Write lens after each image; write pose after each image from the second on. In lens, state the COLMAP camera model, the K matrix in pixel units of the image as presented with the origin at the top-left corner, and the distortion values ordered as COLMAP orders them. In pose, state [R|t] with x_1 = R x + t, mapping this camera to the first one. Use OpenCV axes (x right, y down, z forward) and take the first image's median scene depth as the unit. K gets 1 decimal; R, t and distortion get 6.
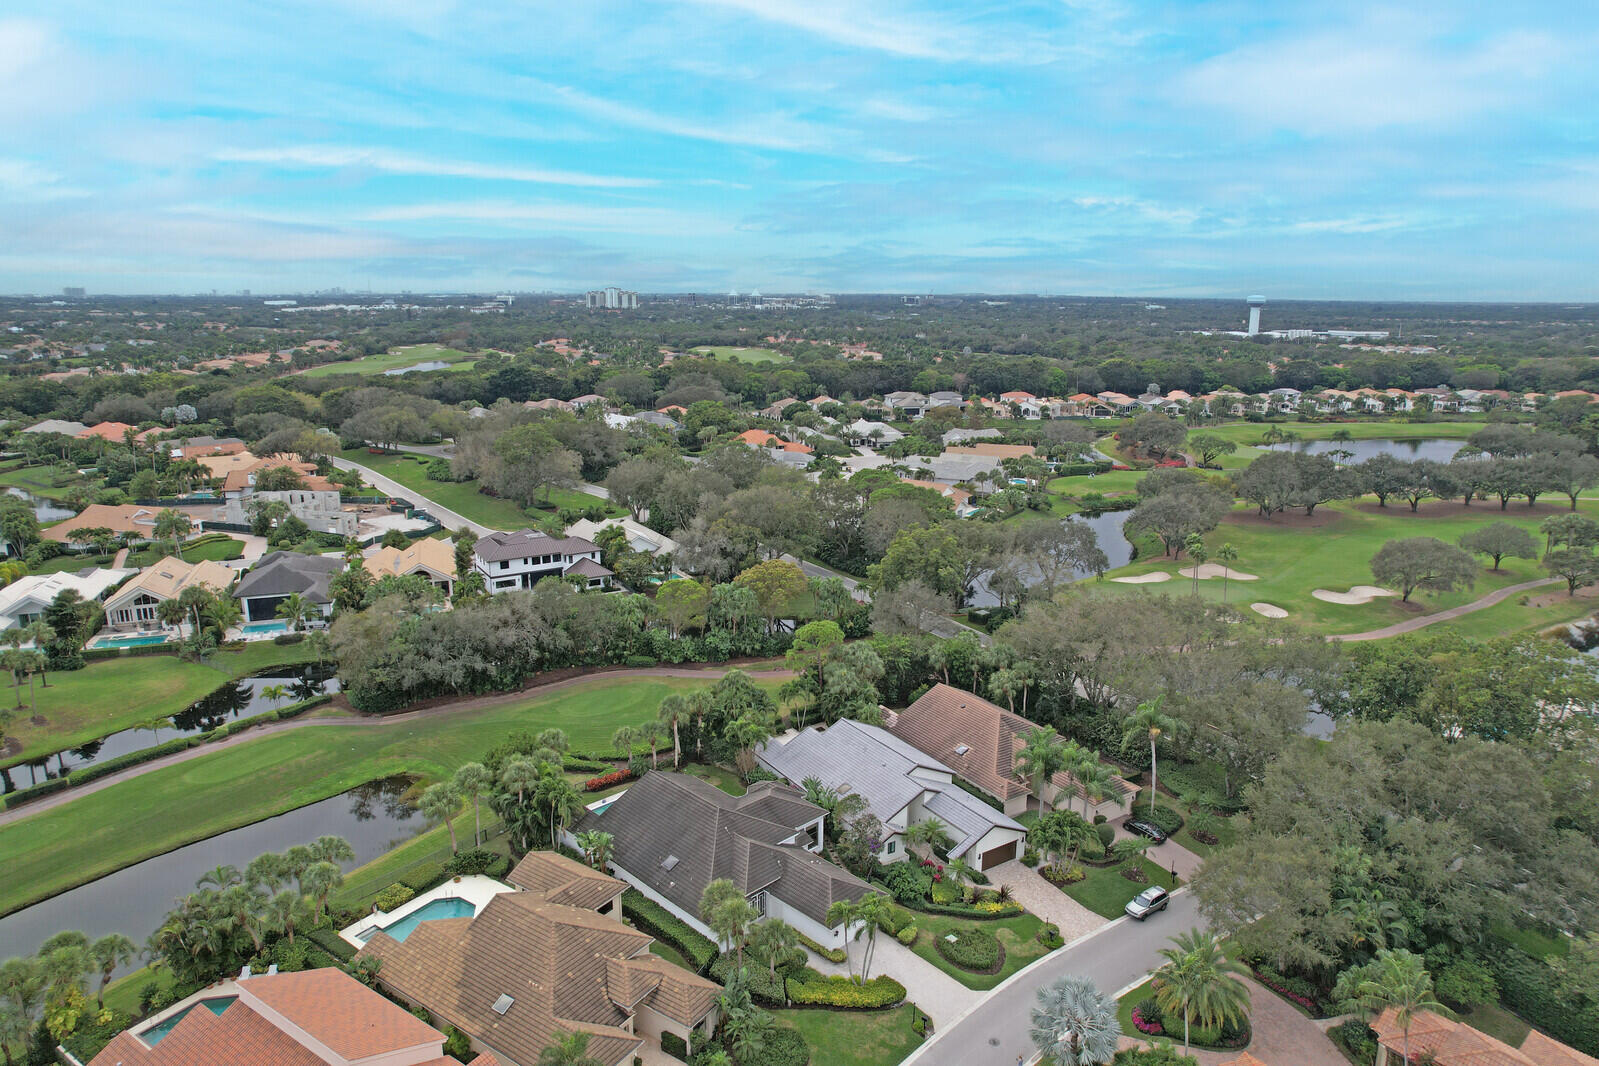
lens RADIAL K [[1021.6, 0, 804.9], [0, 1021.6, 535.7], [0, 0, 1]] dist [-0.076718, 0.071422]
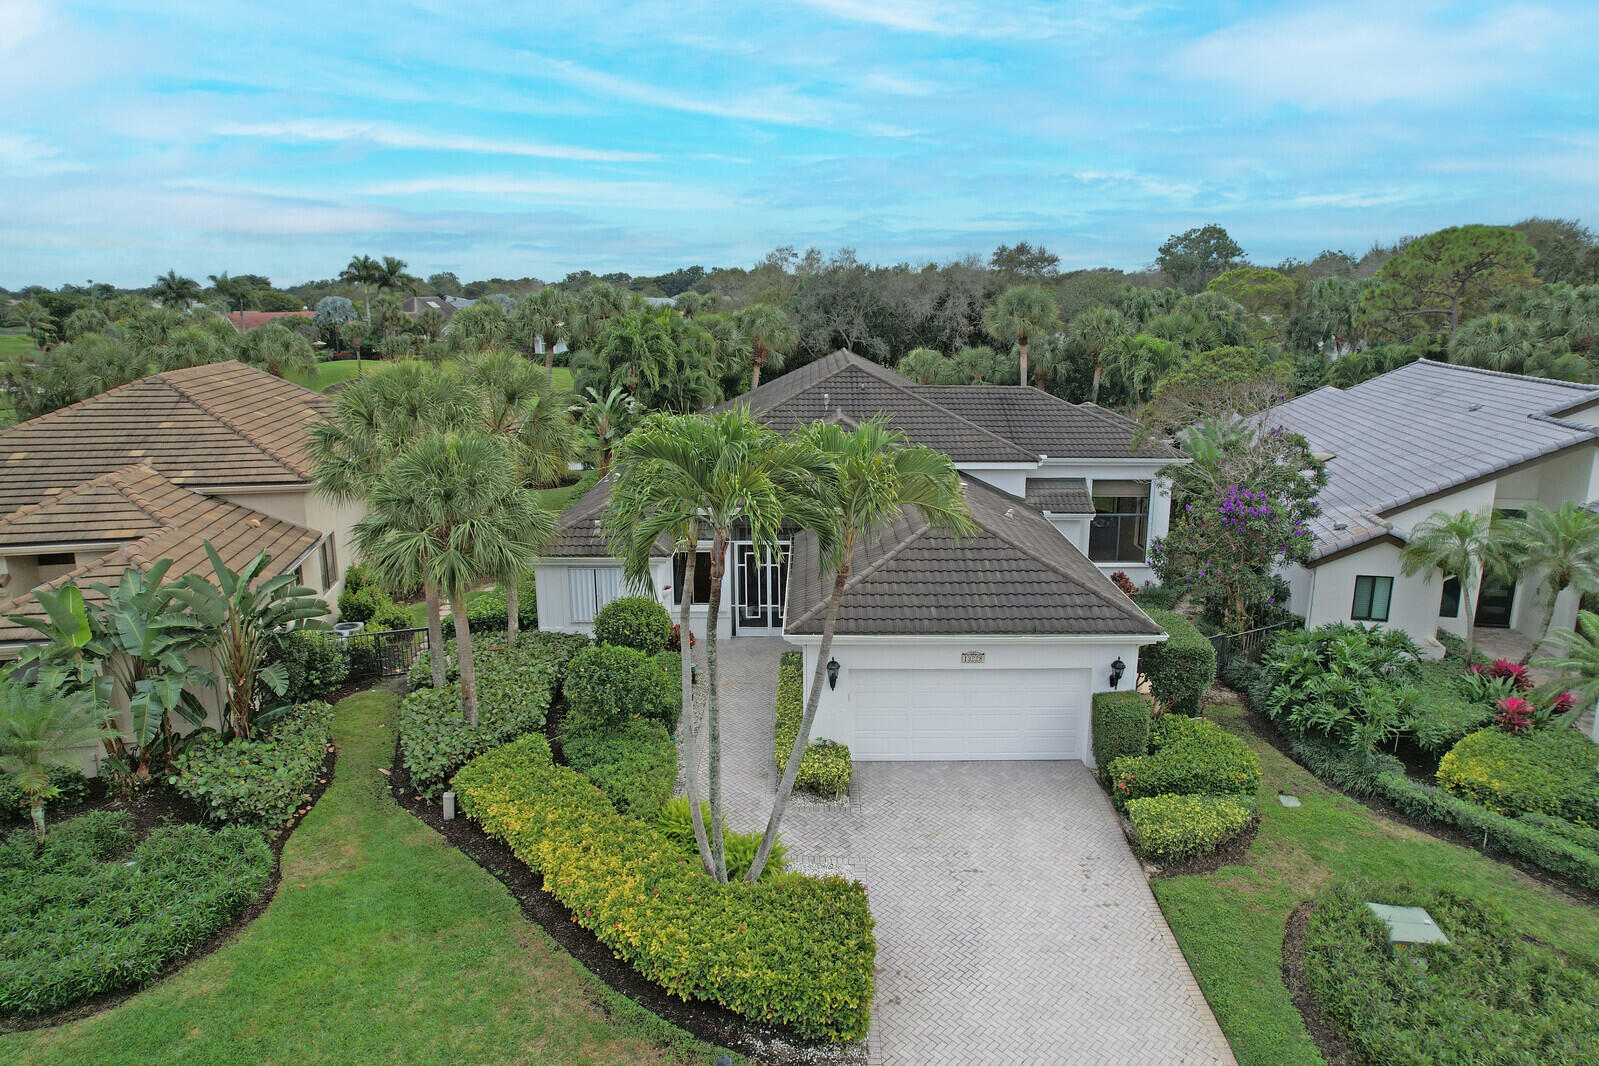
lens RADIAL K [[1021.6, 0, 818.5], [0, 1021.6, 523.9], [0, 0, 1]] dist [-0.076718, 0.071422]
pose [[0.715414, 0.148614, -0.682713, 0.115821], [-0.163268, 0.985624, 0.043465, 0.219436], [0.679358, 0.080370, 0.729393, 0.516602]]
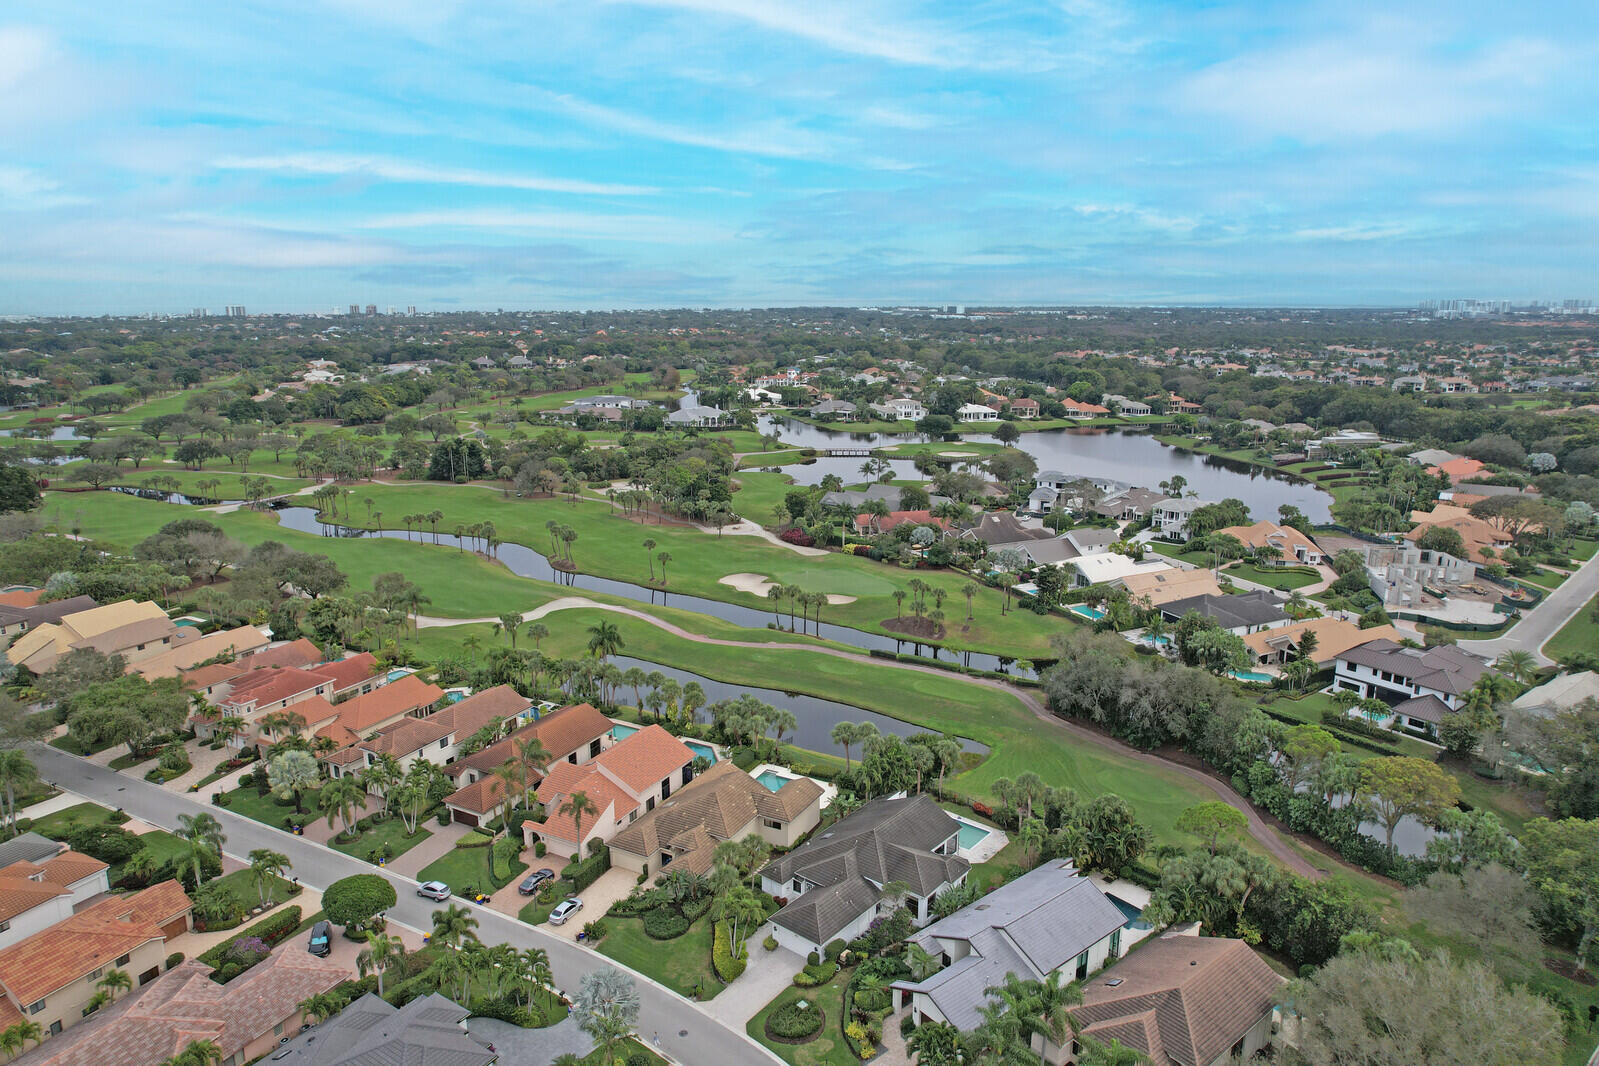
lens RADIAL K [[1021.6, 0, 807.7], [0, 1021.6, 532.6], [0, 0, 1]] dist [-0.076718, 0.071422]
pose [[0.101267, 0.220056, -0.970217, 0.723471], [-0.231432, 0.953686, 0.192151, -0.207630], [0.967566, 0.205081, 0.147505, 0.471449]]
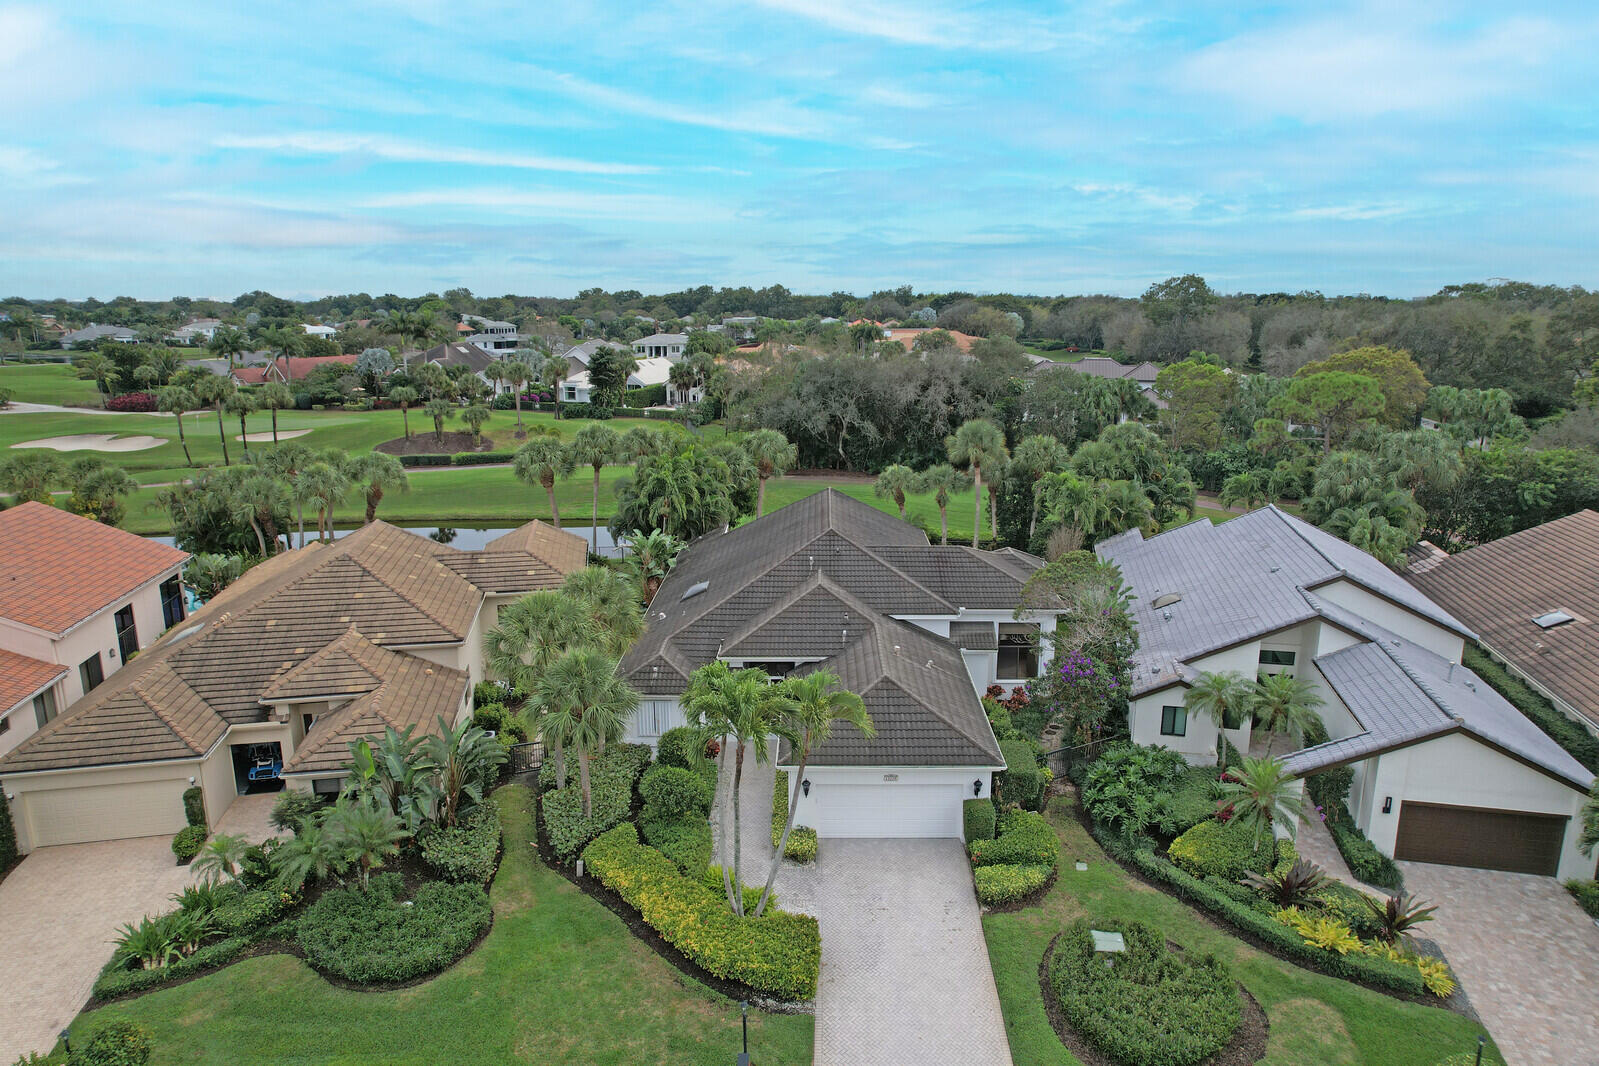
lens RADIAL K [[1021.6, 0, 816.5], [0, 1021.6, 526.5], [0, 0, 1]] dist [-0.076718, 0.071422]
pose [[0.708739, 0.149823, -0.689378, 0.180910], [-0.163436, 0.985474, 0.046148, 0.173176], [0.686278, 0.079963, 0.722931, 0.447062]]
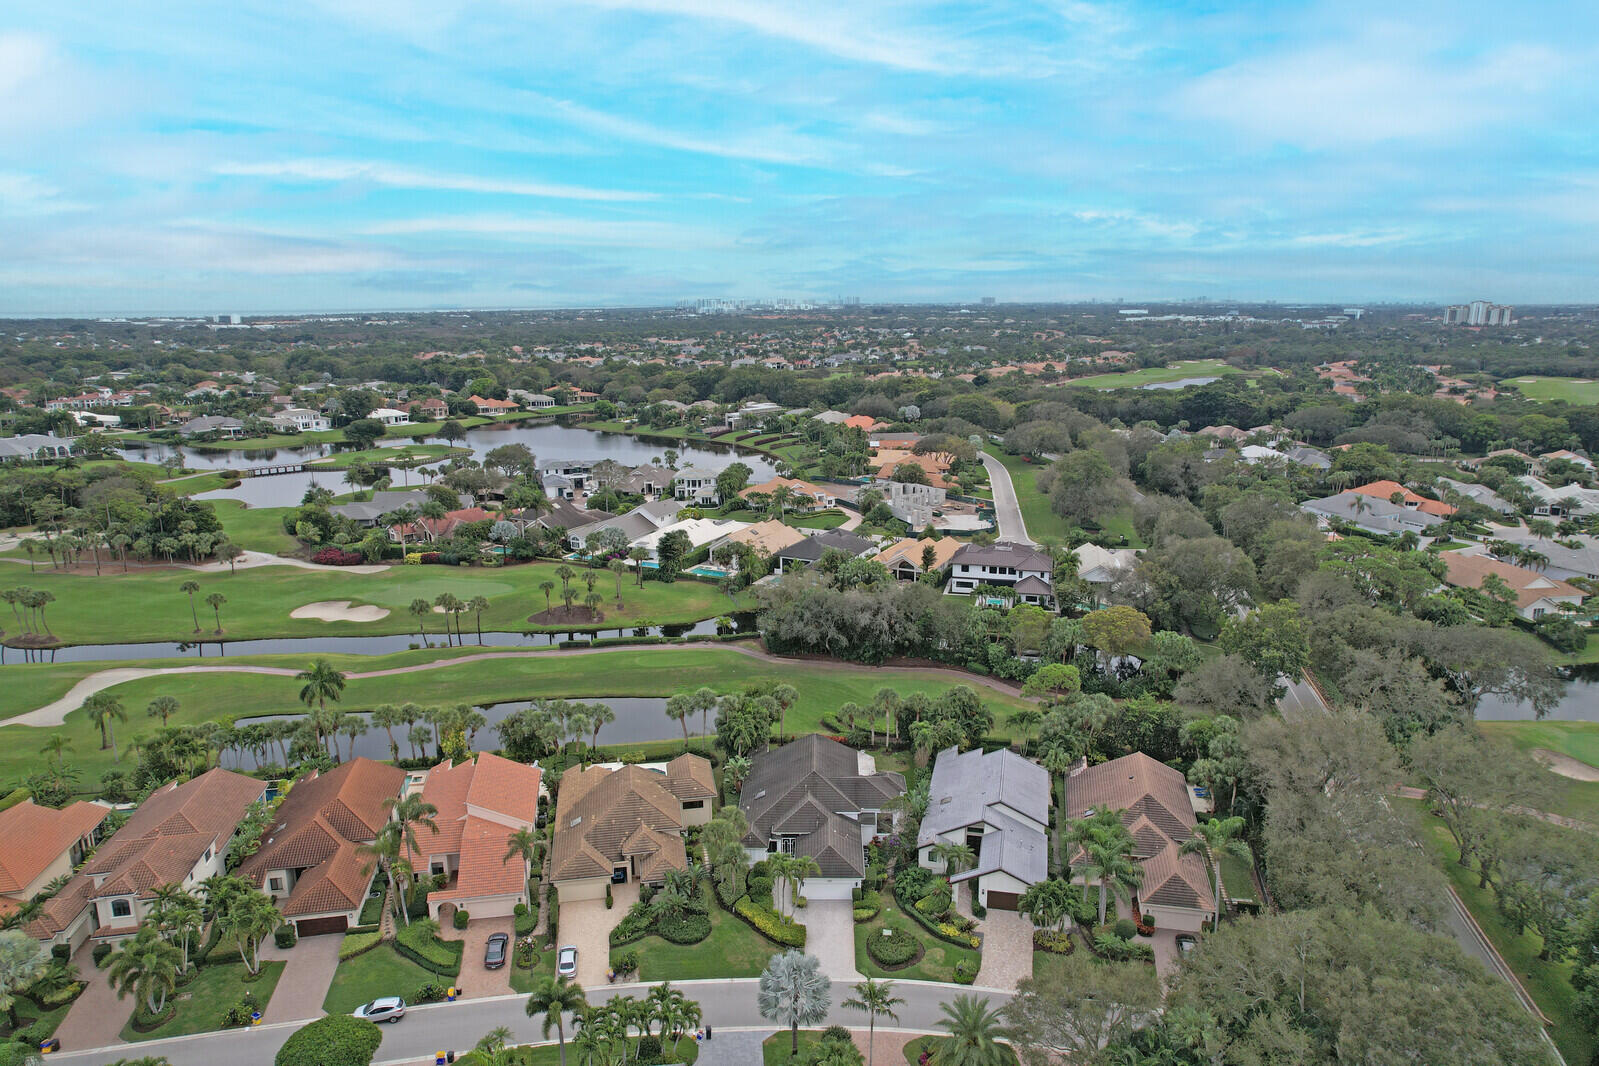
lens RADIAL K [[1021.6, 0, 807.3], [0, 1021.6, 535.6], [0, 0, 1]] dist [-0.076718, 0.071422]
pose [[0.698794, 0.153088, -0.698750, 0.525994], [-0.158841, 0.985652, 0.057095, -0.062777], [0.697464, 0.071093, 0.713084, 0.054480]]
